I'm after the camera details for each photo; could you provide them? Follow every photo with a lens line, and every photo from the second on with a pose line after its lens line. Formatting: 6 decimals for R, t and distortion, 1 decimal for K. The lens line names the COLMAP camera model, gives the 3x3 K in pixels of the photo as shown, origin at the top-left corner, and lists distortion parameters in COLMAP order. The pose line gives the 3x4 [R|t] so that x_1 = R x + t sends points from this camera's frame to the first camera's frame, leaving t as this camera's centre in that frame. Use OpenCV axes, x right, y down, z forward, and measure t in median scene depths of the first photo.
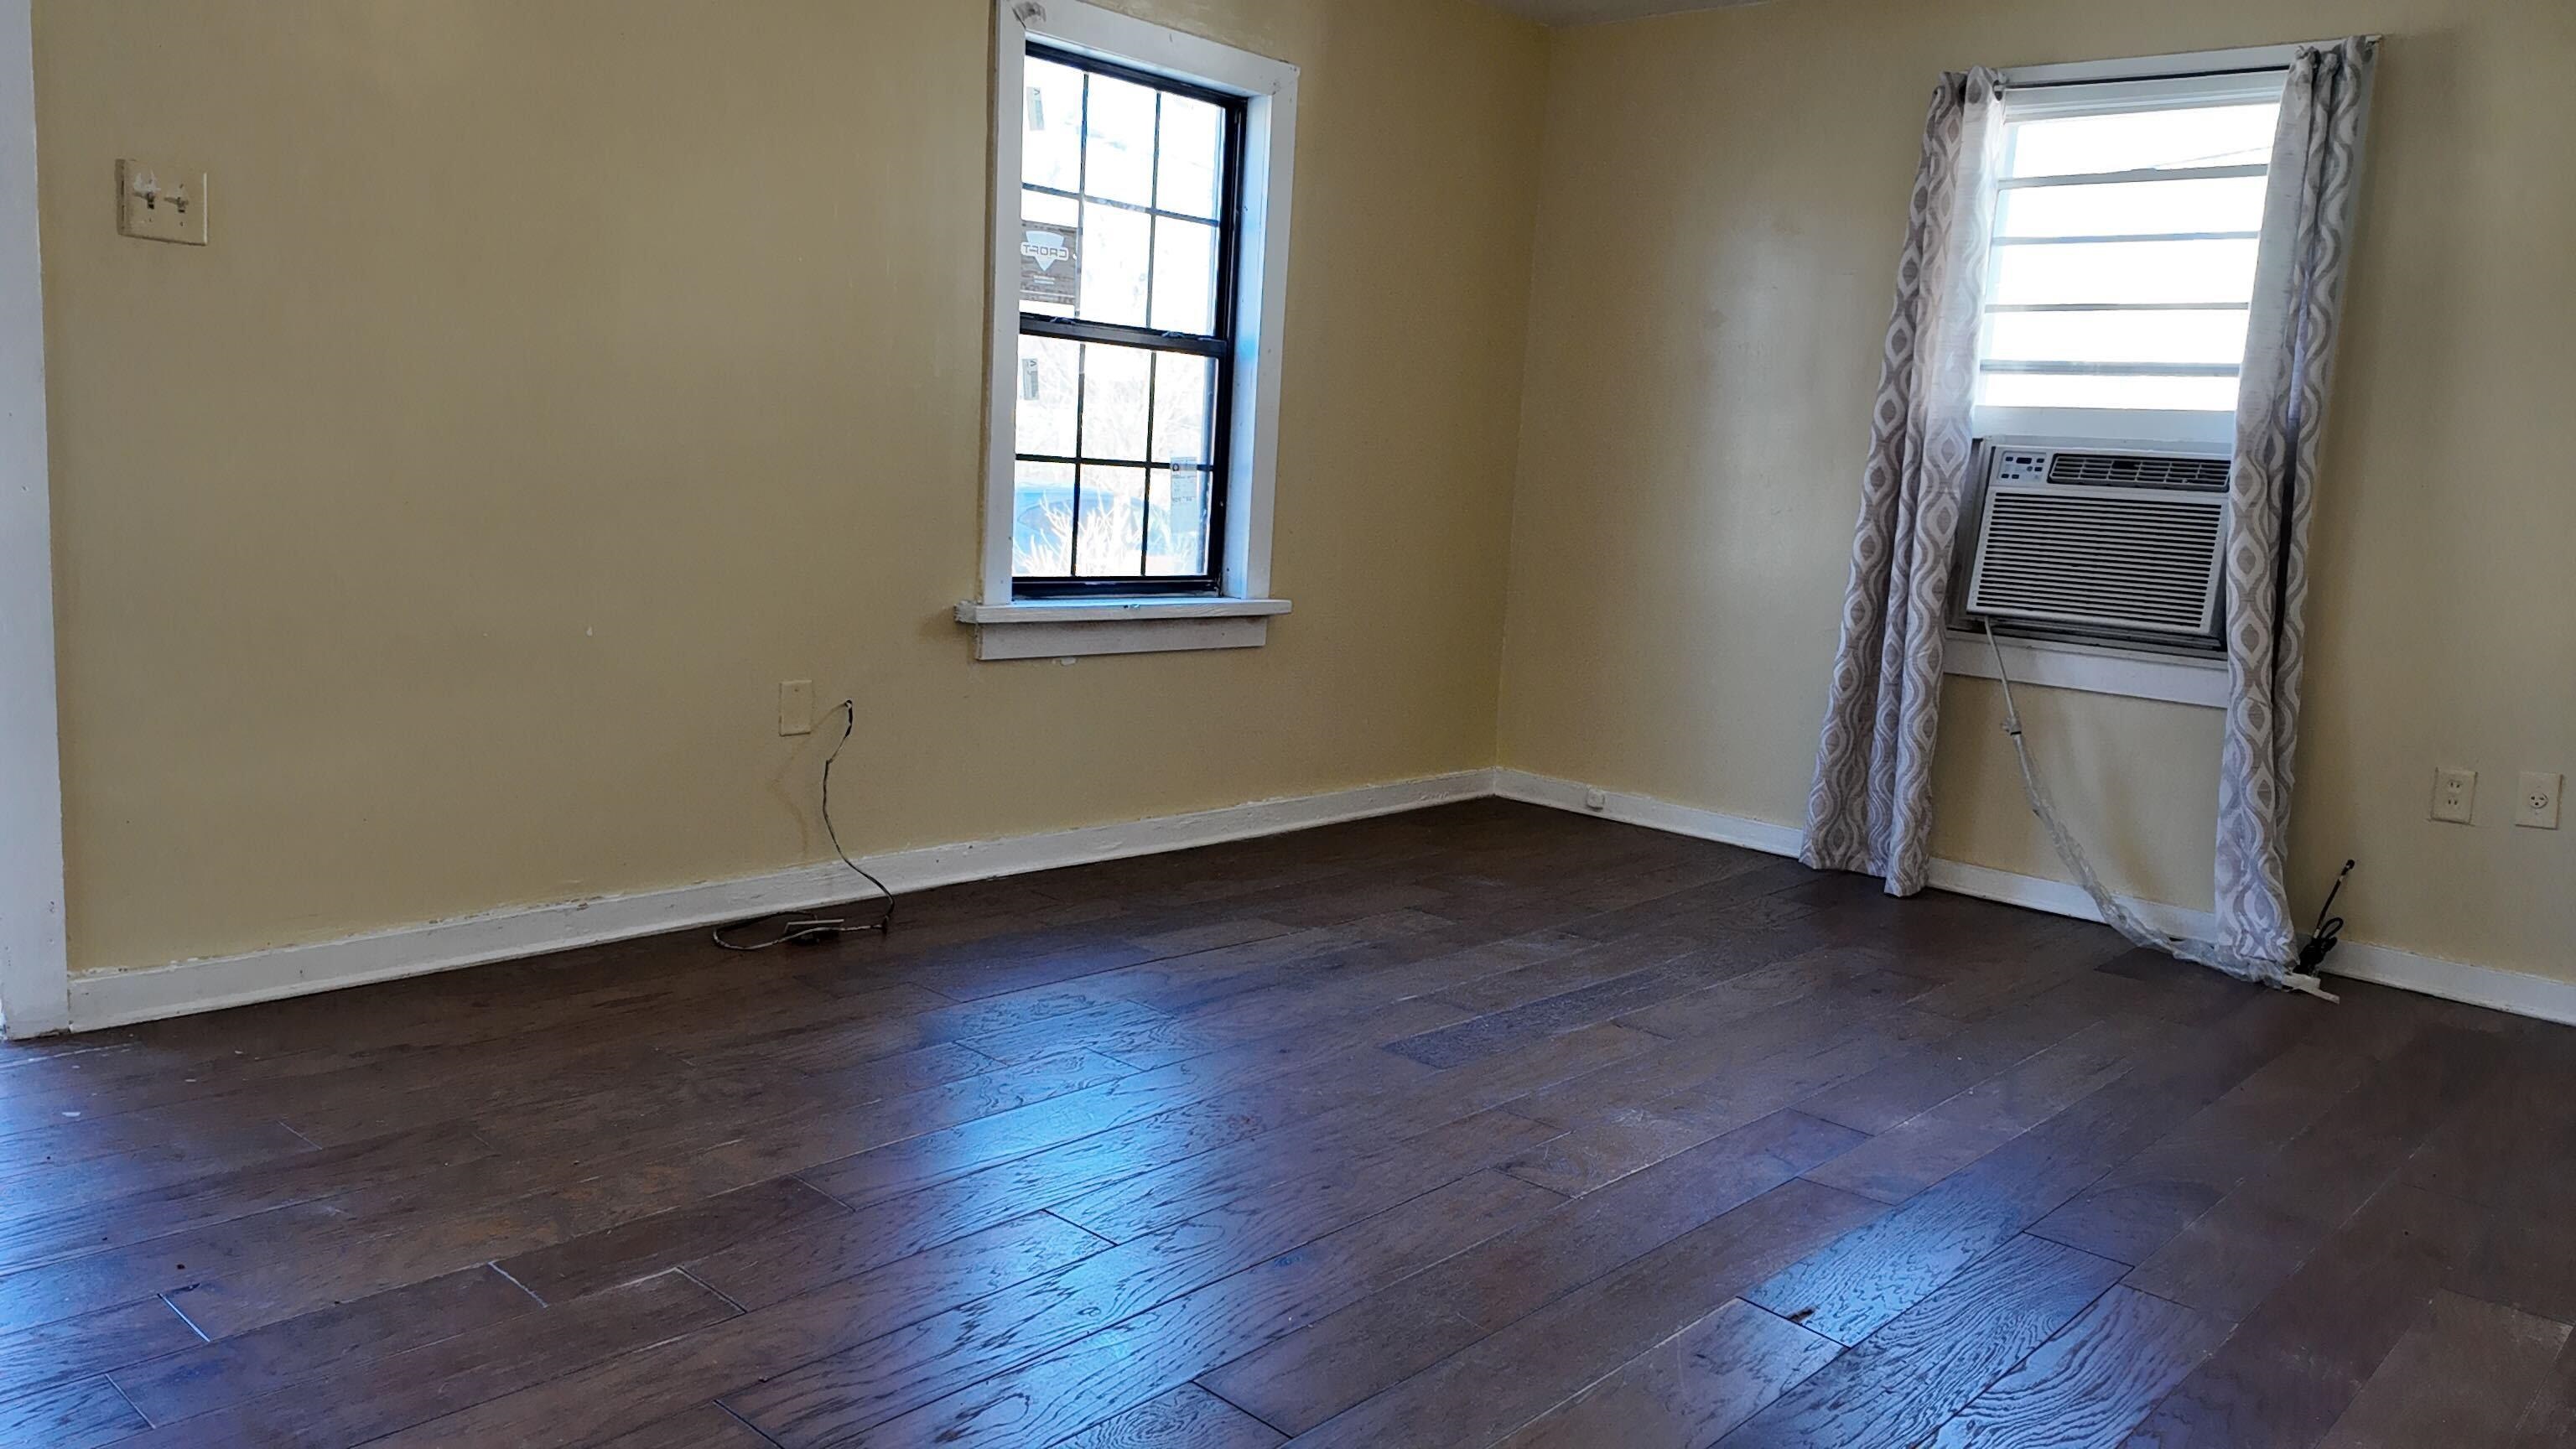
lens RADIAL K [[1875.4, 0, 1295.4], [0, 1875.4, 729.1], [0, 0, 1]] dist [0.091255, -0.116558]
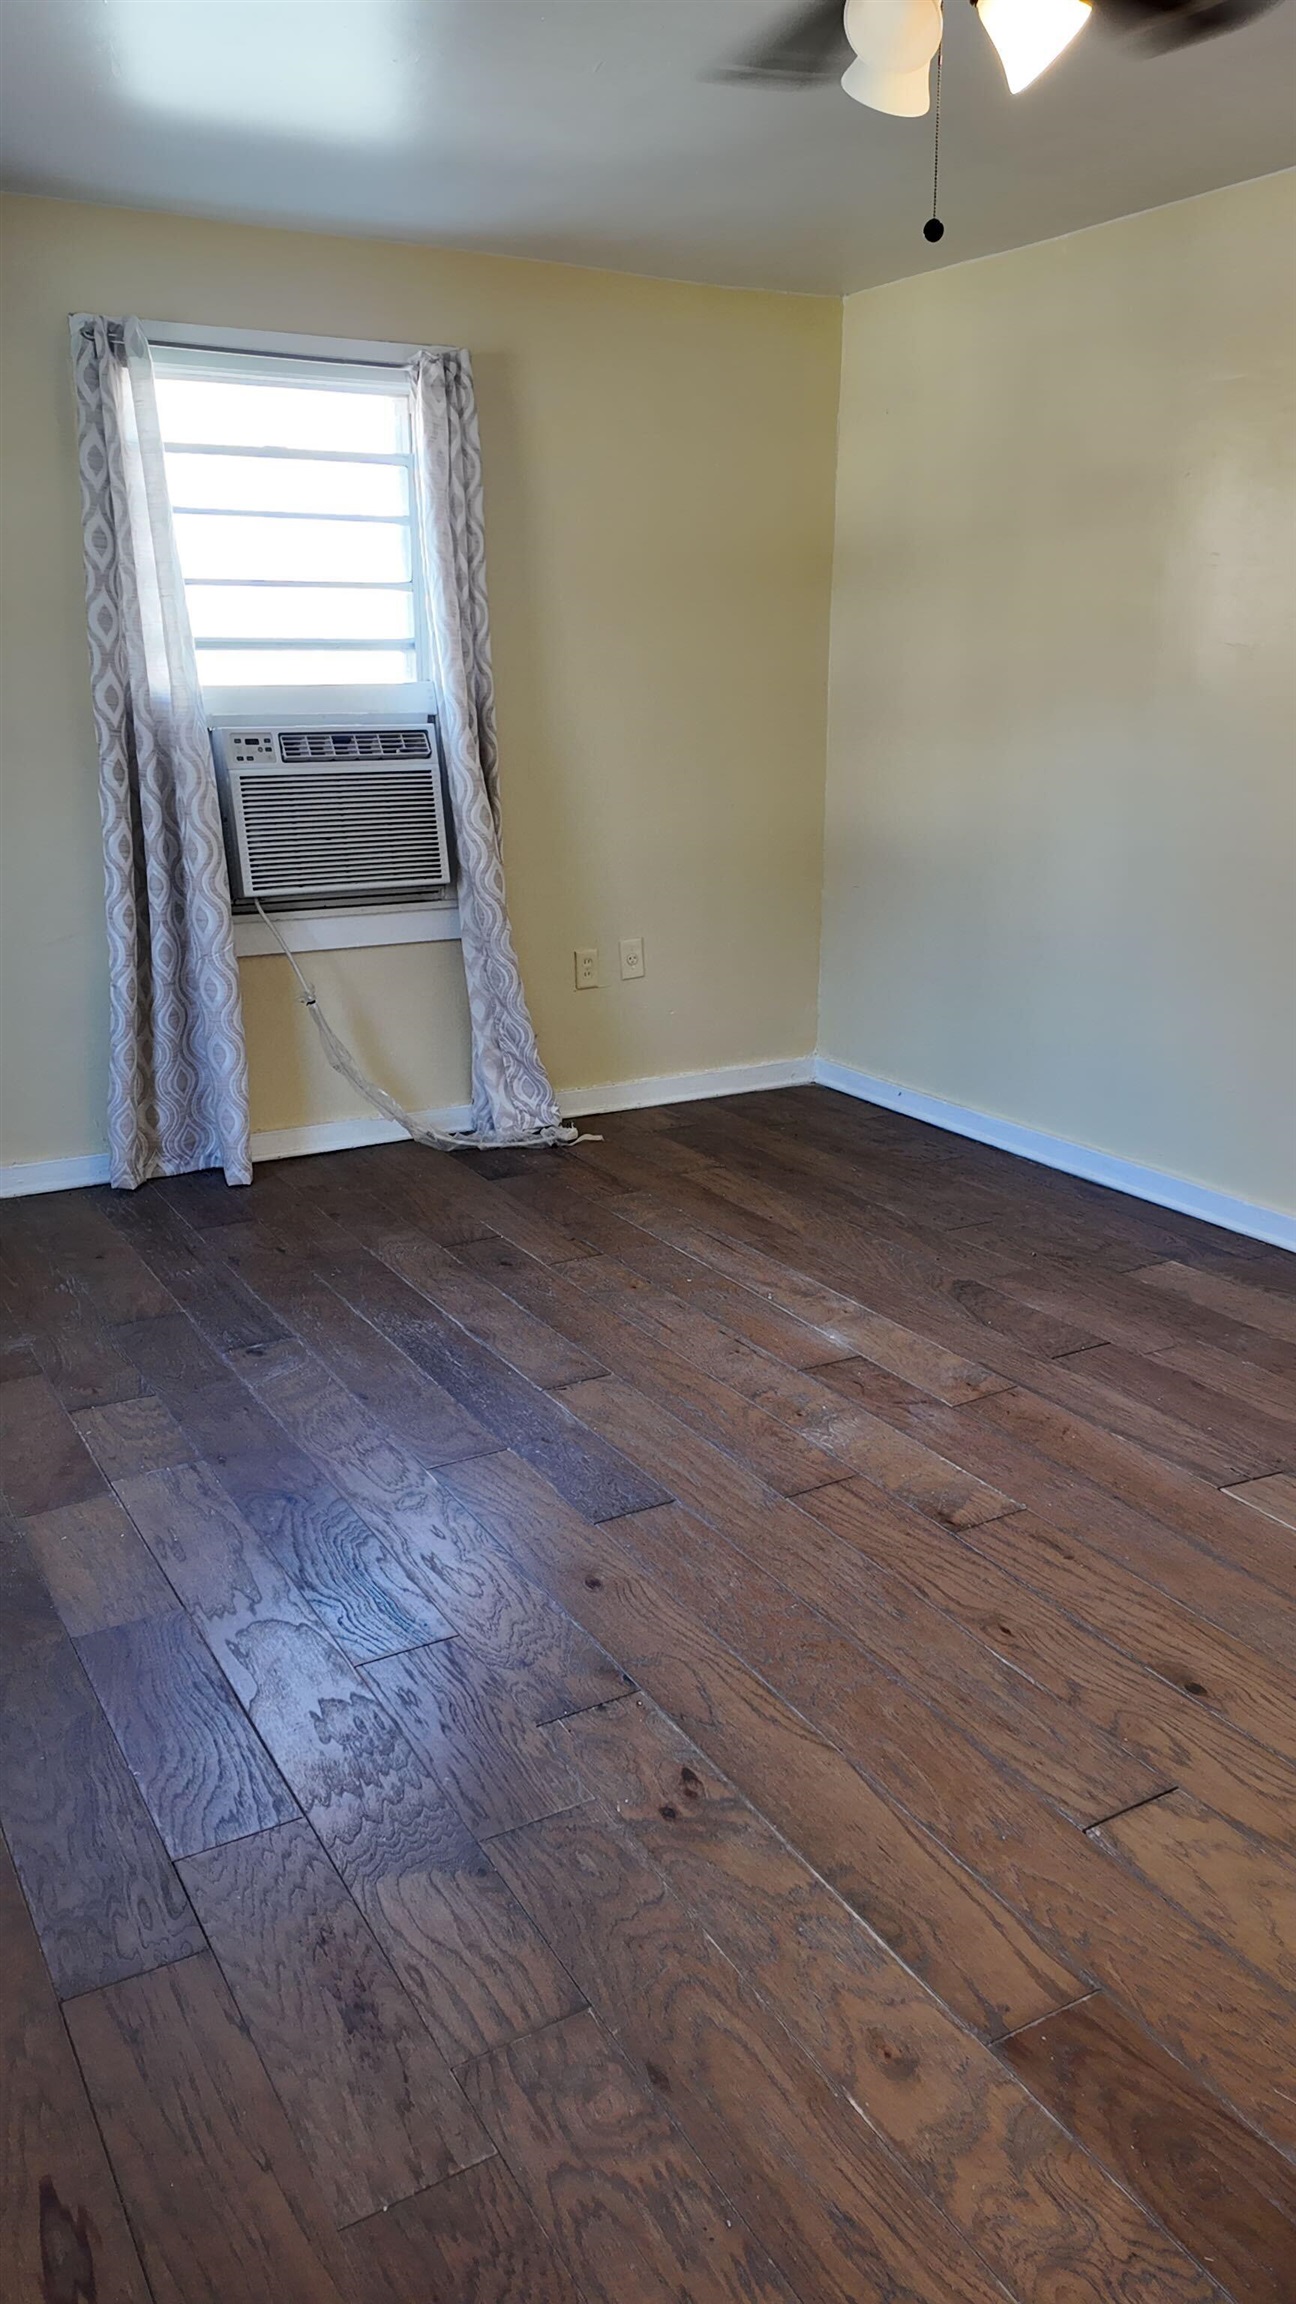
lens RADIAL K [[1655.1, 0, 648.0], [0, 1655.1, 1152.0], [0, 0, 1]] dist [0.207728, -0.381760]
pose [[0.305939, -0.332040, 0.892273, -0.458110], [0.161410, 0.941733, 0.295102, -0.175421], [-0.938269, 0.053739, 0.341708, 0.525648]]
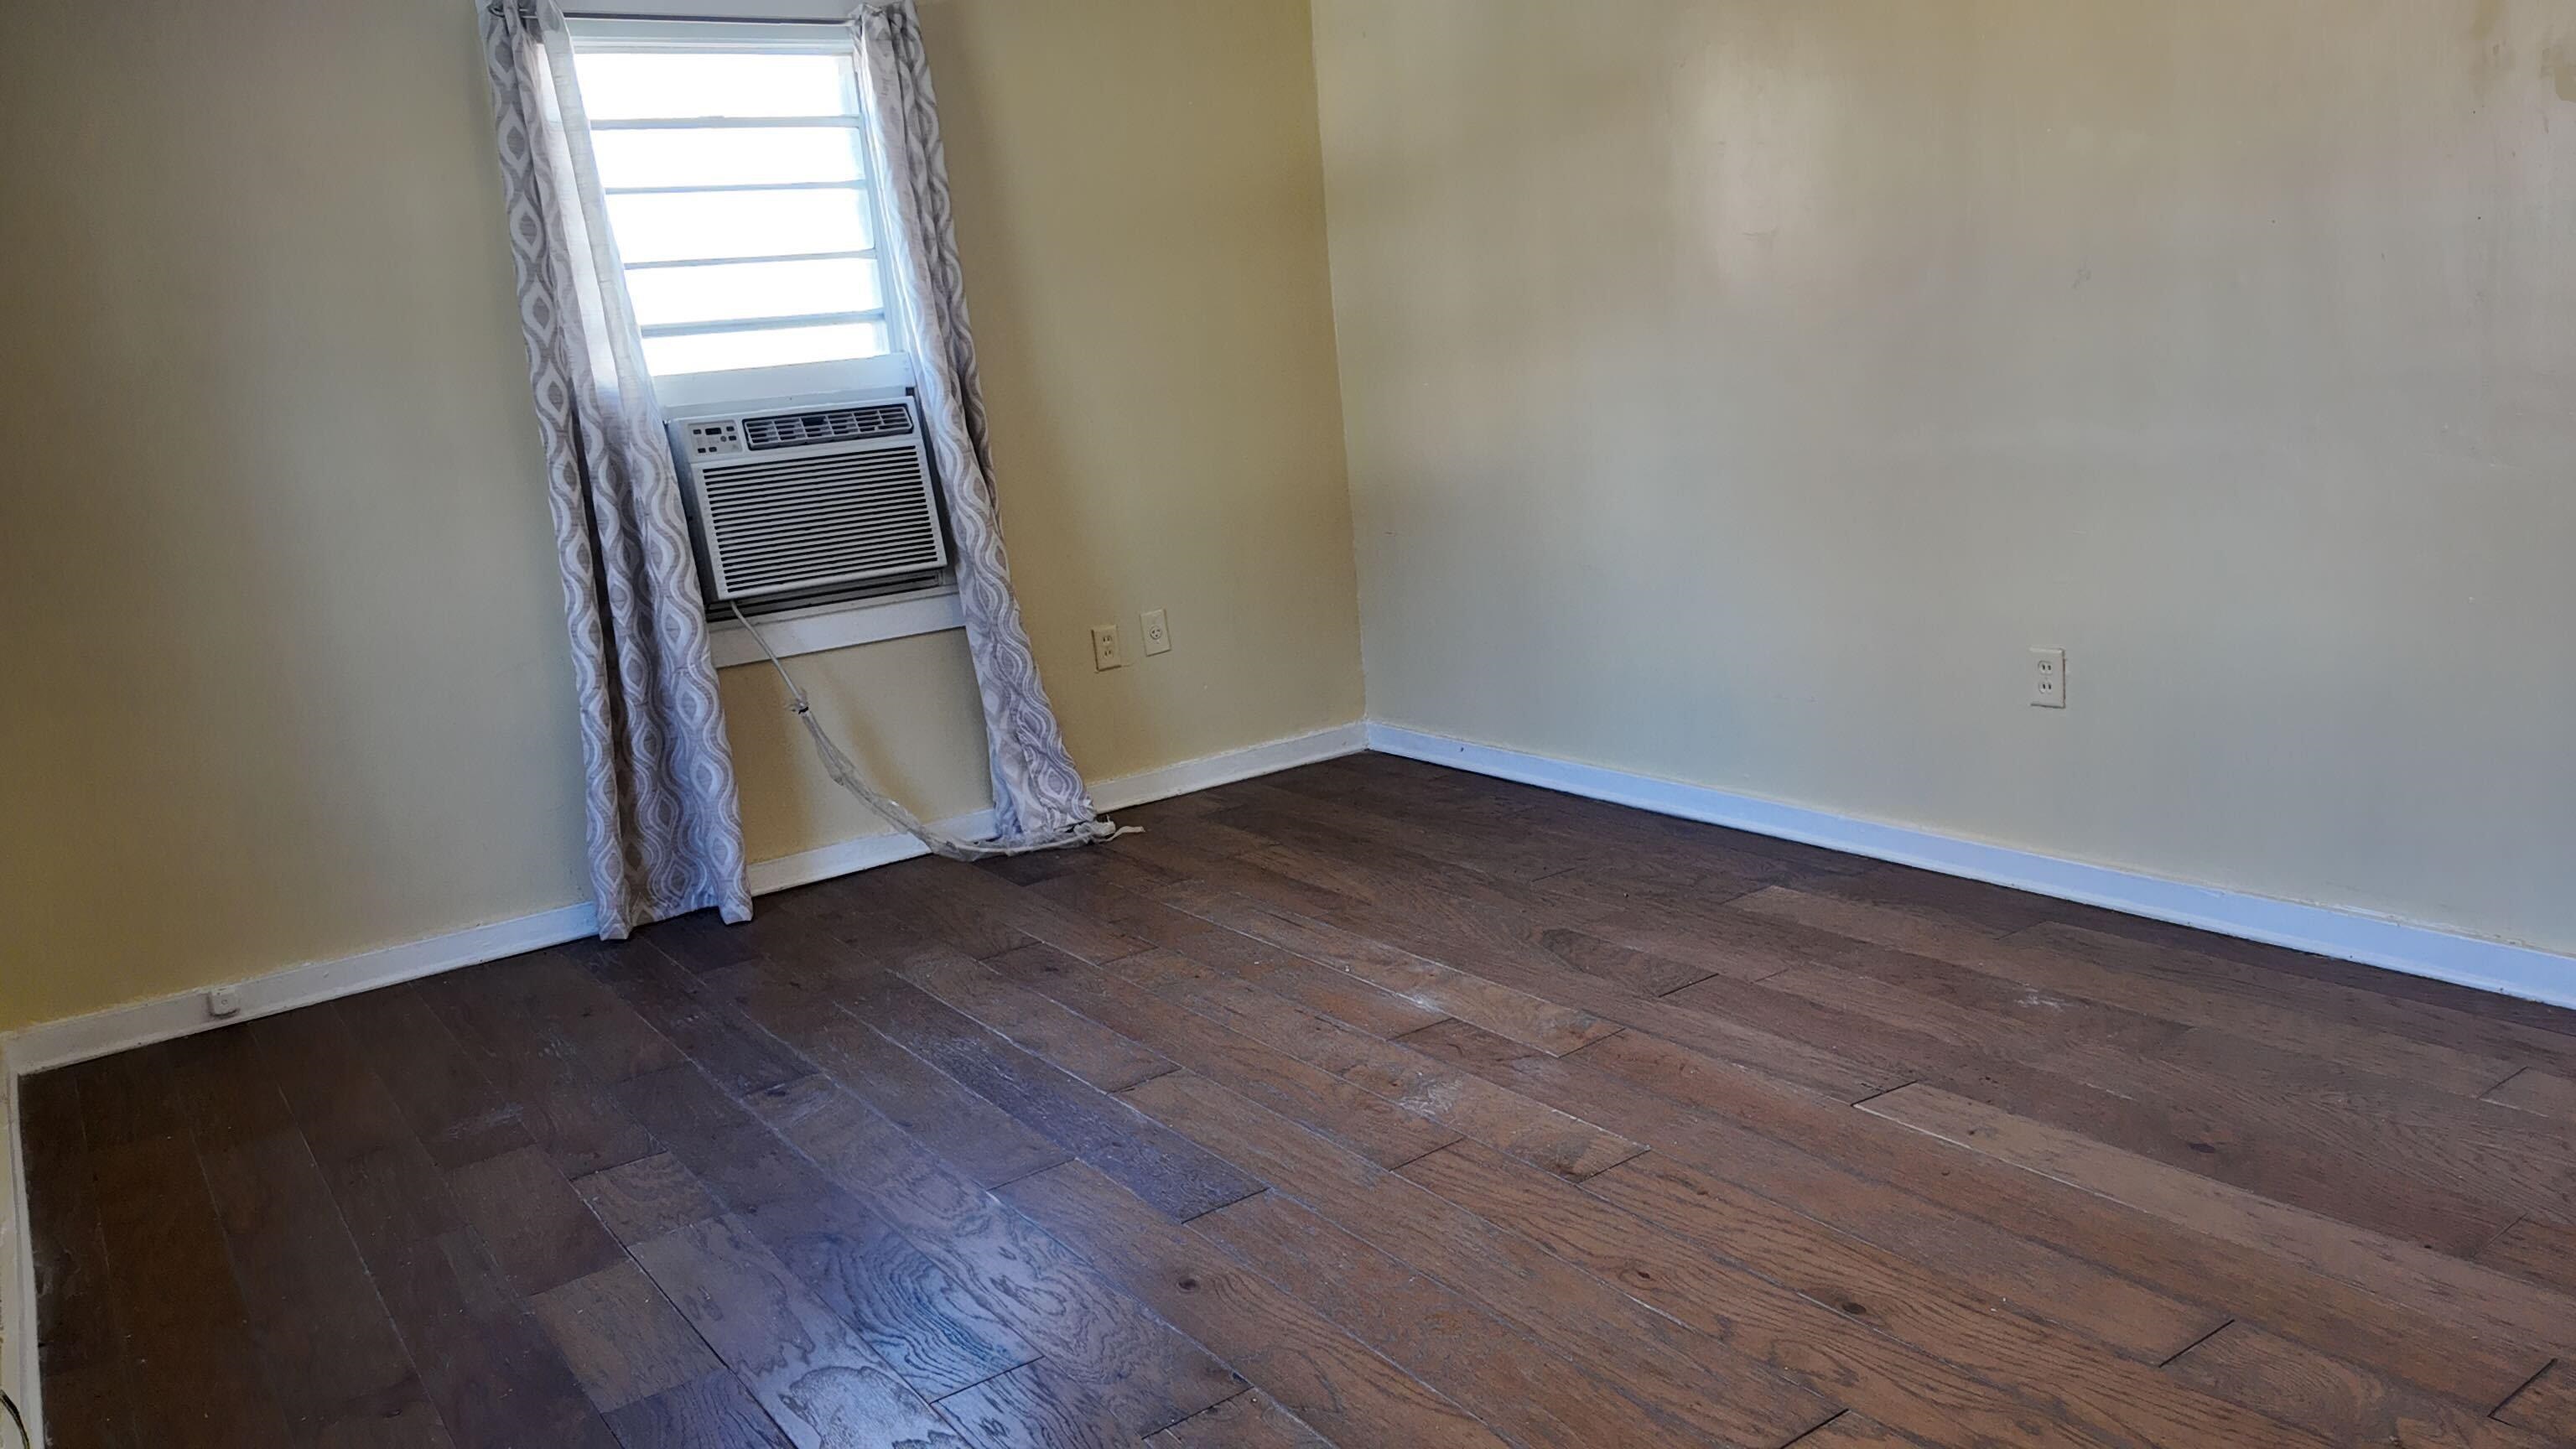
lens RADIAL K [[1850.4, 0, 1291.5], [0, 1850.4, 729.3], [0, 0, 1]] dist [0.207728, -0.381760]
pose [[0.219269, -0.286358, 0.932695, -0.482309], [0.246688, 0.941169, 0.230965, -0.155126], [-0.943963, 0.179441, 0.277011, 0.527249]]
